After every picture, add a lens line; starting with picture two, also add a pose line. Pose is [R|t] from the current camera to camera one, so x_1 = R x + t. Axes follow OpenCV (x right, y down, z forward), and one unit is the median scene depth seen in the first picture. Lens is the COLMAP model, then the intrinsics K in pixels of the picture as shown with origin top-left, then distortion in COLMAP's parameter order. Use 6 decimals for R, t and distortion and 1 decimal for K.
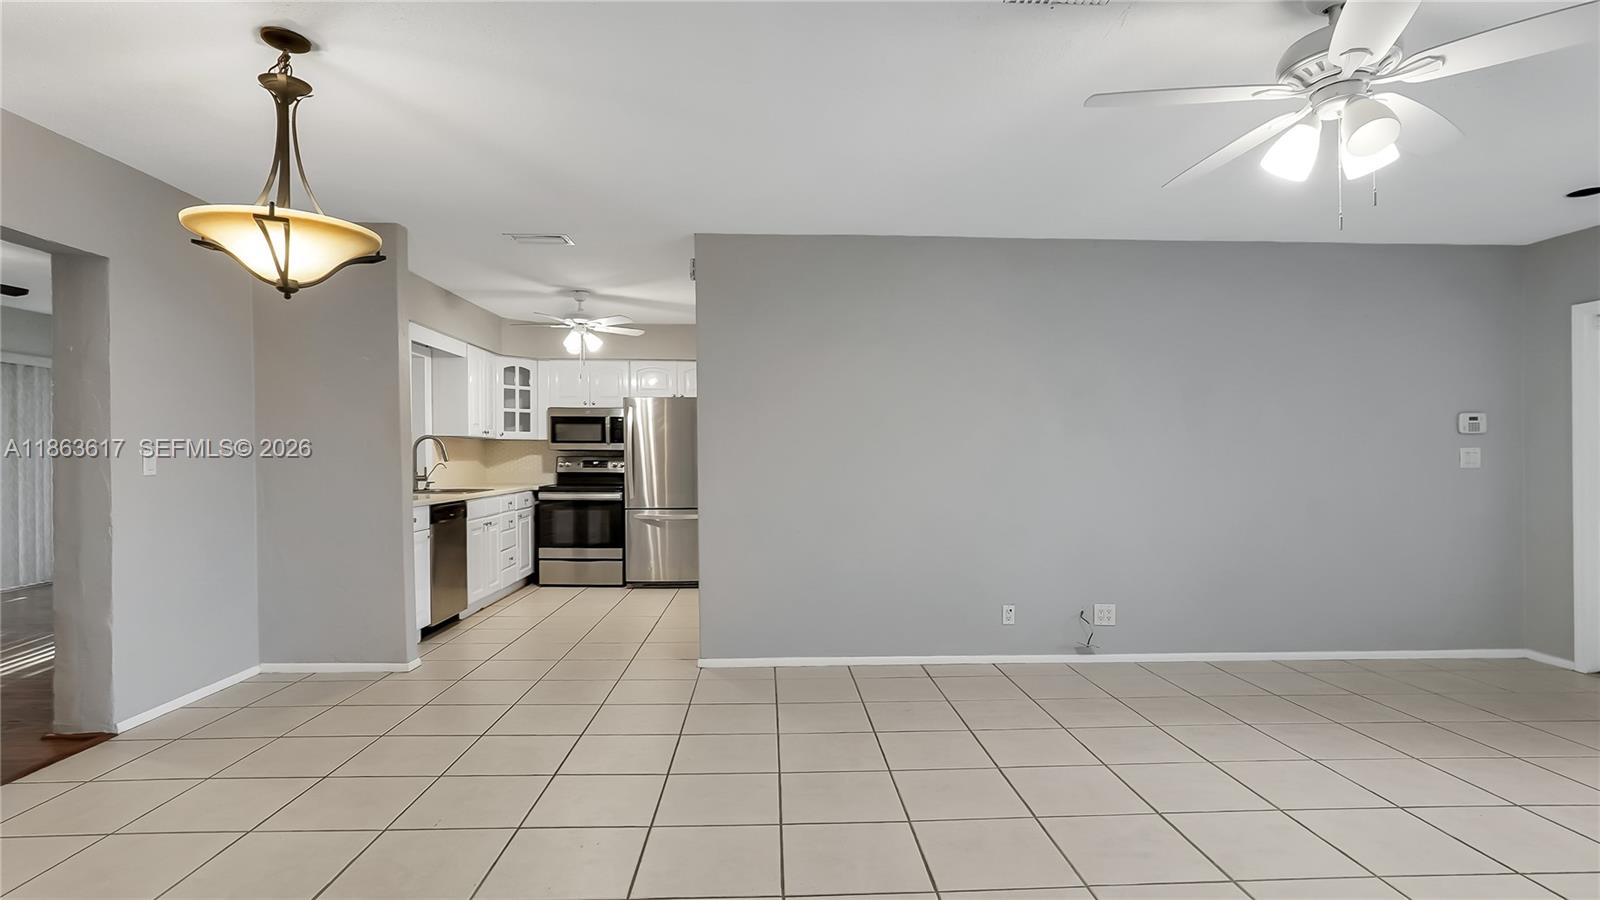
lens RADIAL K [[775.8, 0, 808.1], [0, 775.8, 460.7], [0, 0, 1]] dist [-0.001228, 0.000408]
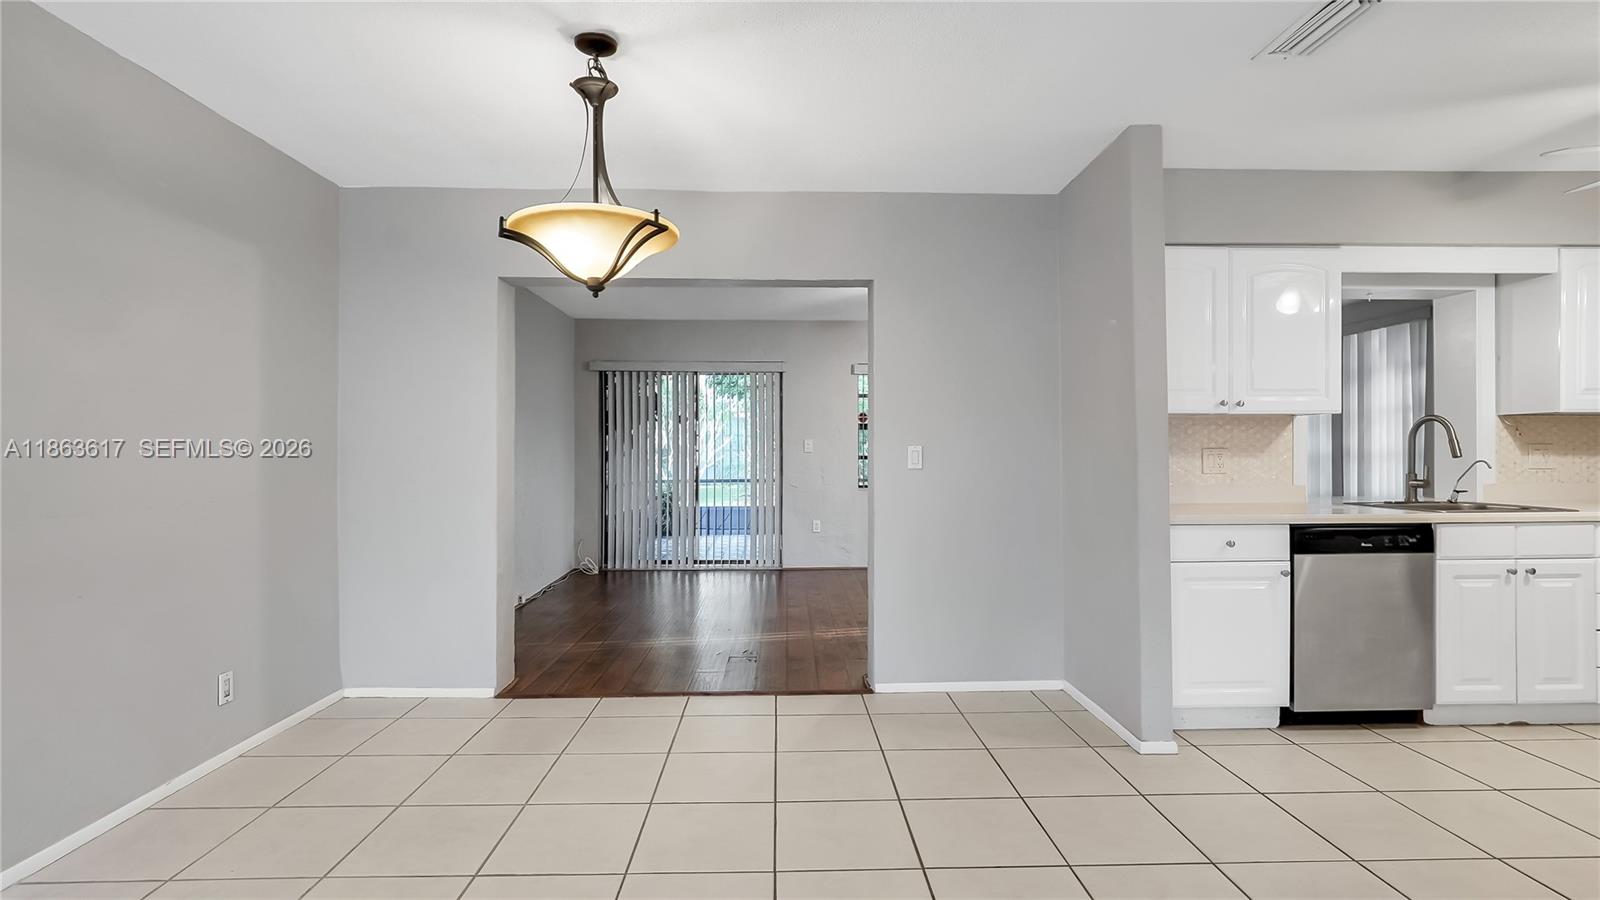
lens RADIAL K [[749.6, 0, 799.8], [0, 749.6, 454.0], [0, 0, 1]] dist [-0.000137, 0.000932]
pose [[-0.021195, 0.000821, -0.999775, 0.102790], [-0.000918, 0.999999, 0.000841, -0.001006], [0.999775, 0.000936, -0.021194, 0.422938]]
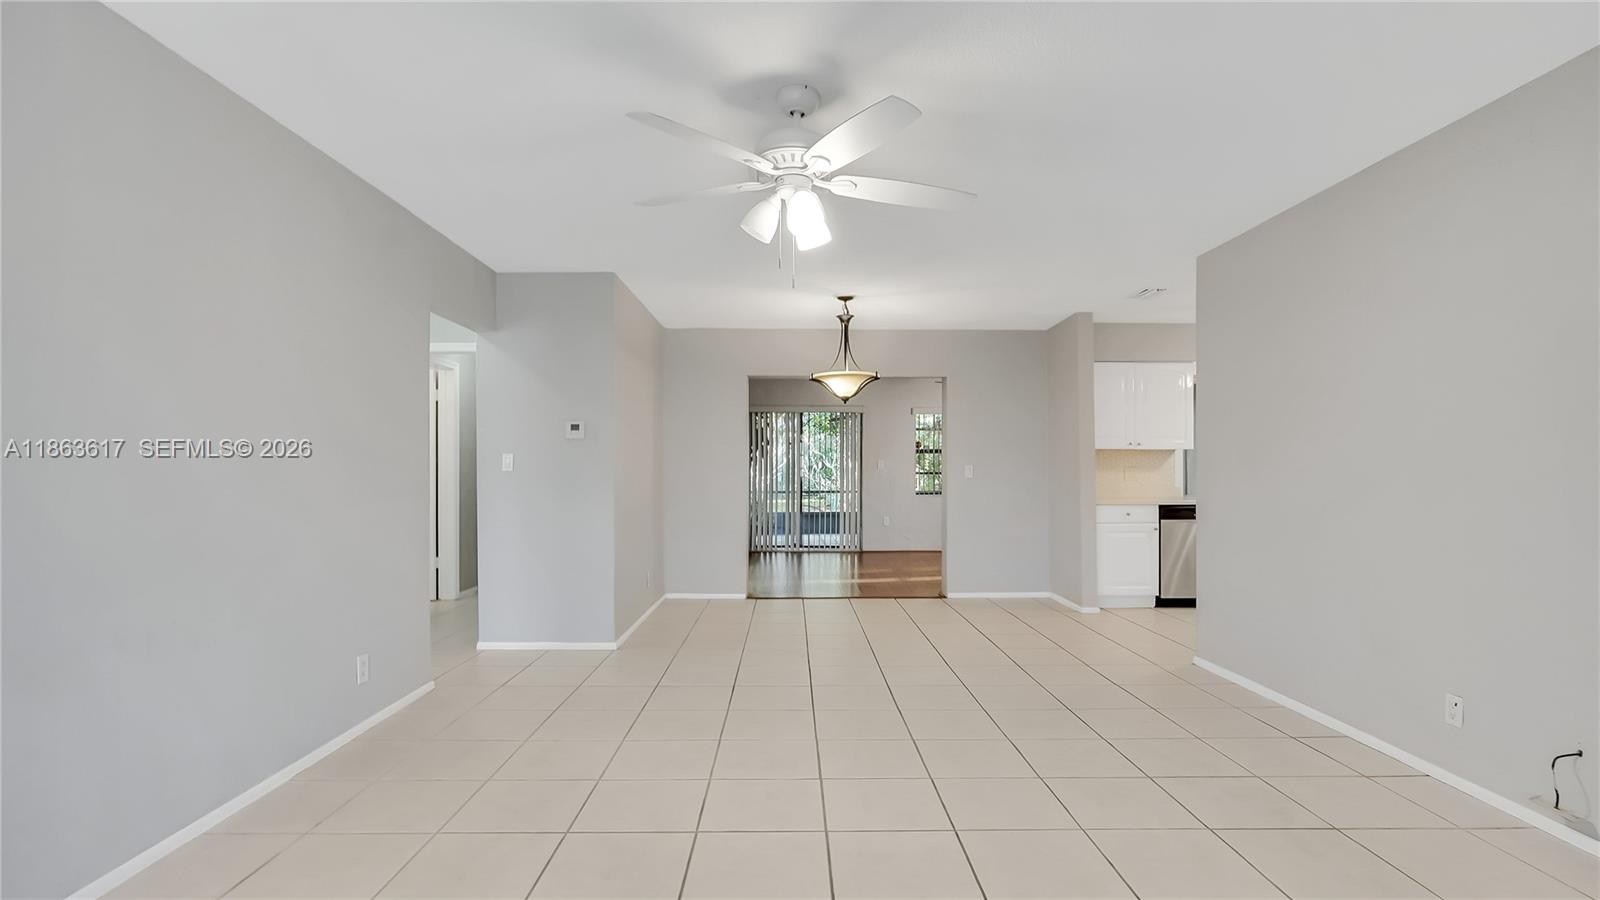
lens RADIAL K [[768.3, 0, 800.6], [0, 768.3, 468.1], [0, 0, 1]] dist [-0.002601, 0.000311]
pose [[-0.033316, -0.005631, -0.999429, 0.579172], [-0.002305, 0.999982, -0.005558, 0.002795], [0.999442, 0.002119, -0.033329, 0.307656]]
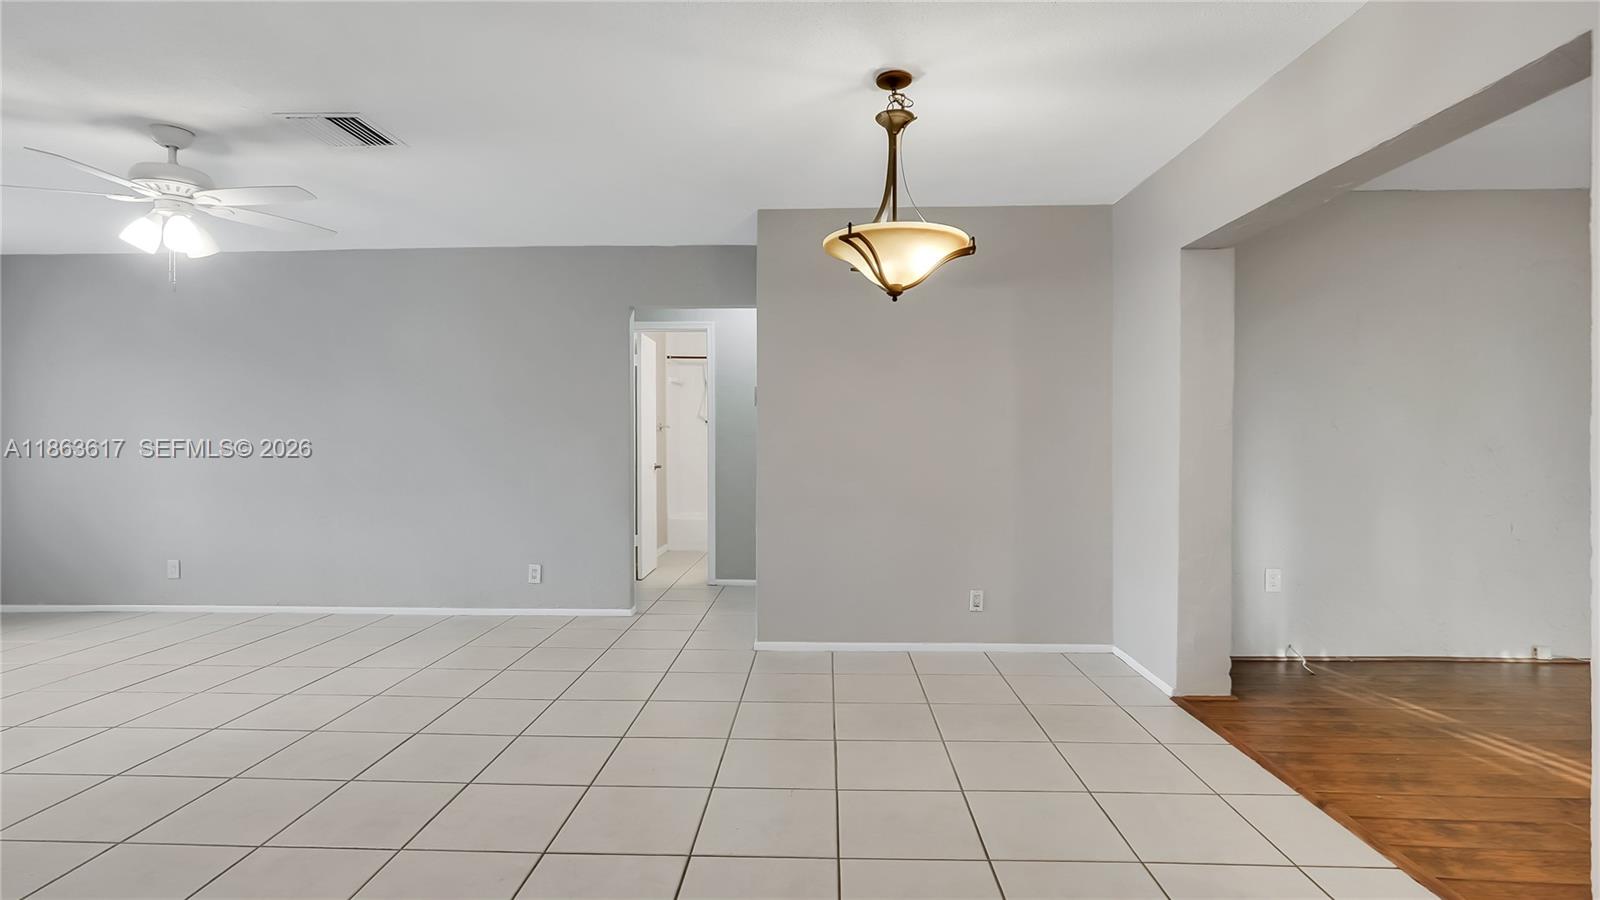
lens RADIAL K [[725.1, 0, 800.0], [0, 725.1, 450.0], [0, 0, 1]] dist [0.000091, 0.000342]
pose [[-0.994694, 0.002951, 0.102840, -0.214091], [0.004075, 0.999934, 0.010718, 0.000693], [-0.102801, 0.011080, -0.994640, 0.683503]]
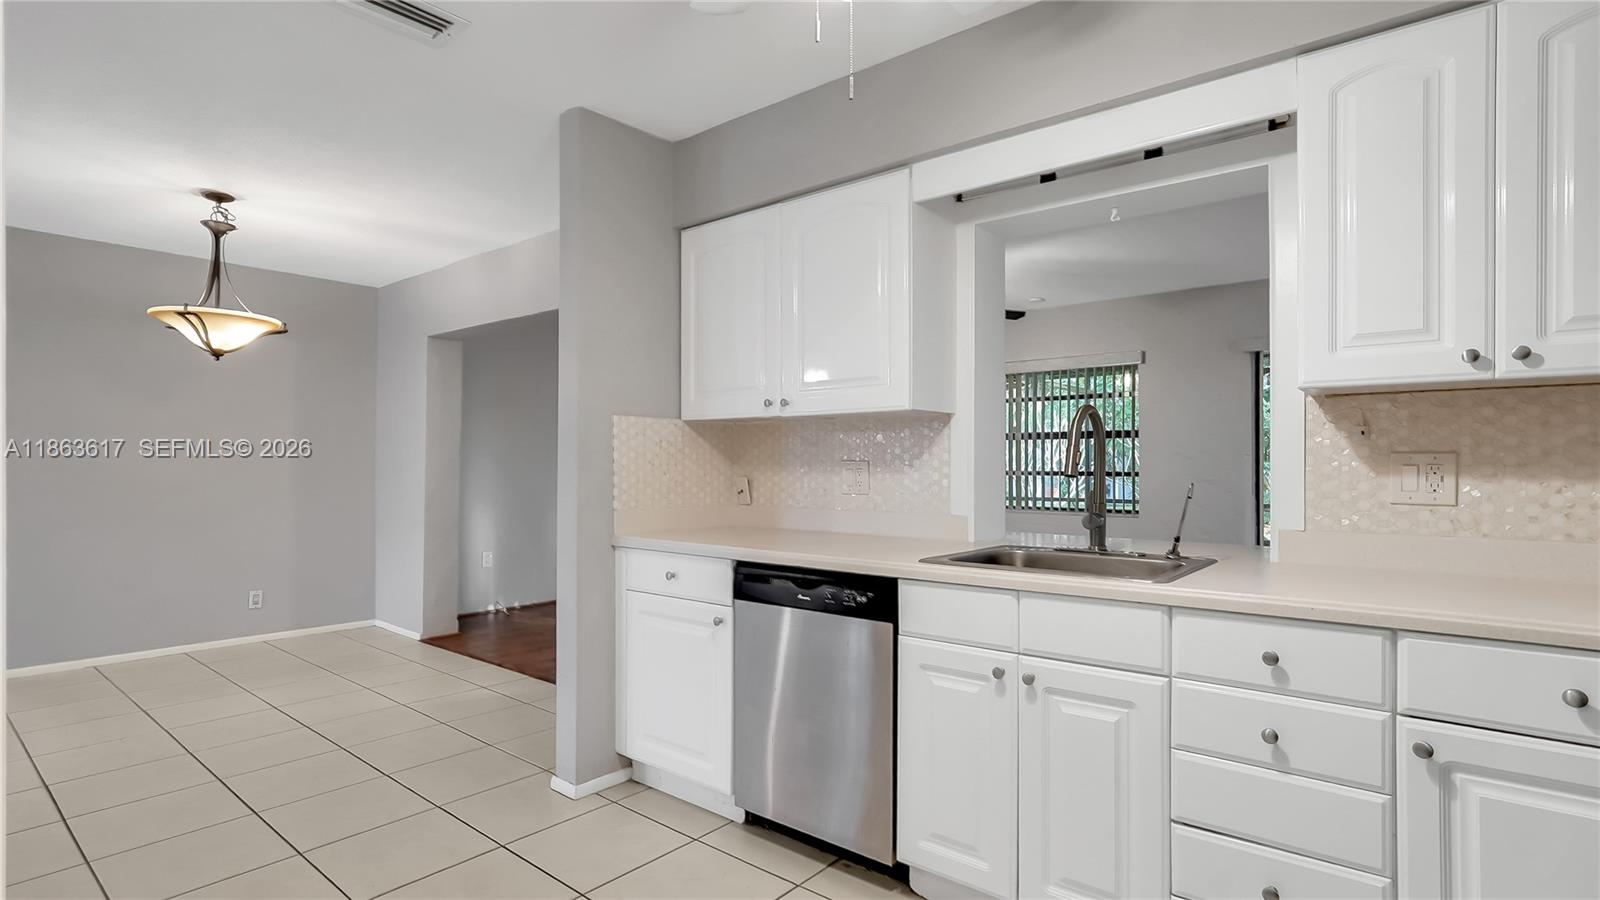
lens RADIAL K [[768.3, 0, 800.6], [0, 768.3, 468.1], [0, 0, 1]] dist [-0.002601, 0.000311]
pose [[-0.673198, -0.003942, -0.739452, -0.107138], [-0.008195, 0.999964, 0.002130, -0.001789], [0.739417, 0.007494, -0.673206, 0.954800]]
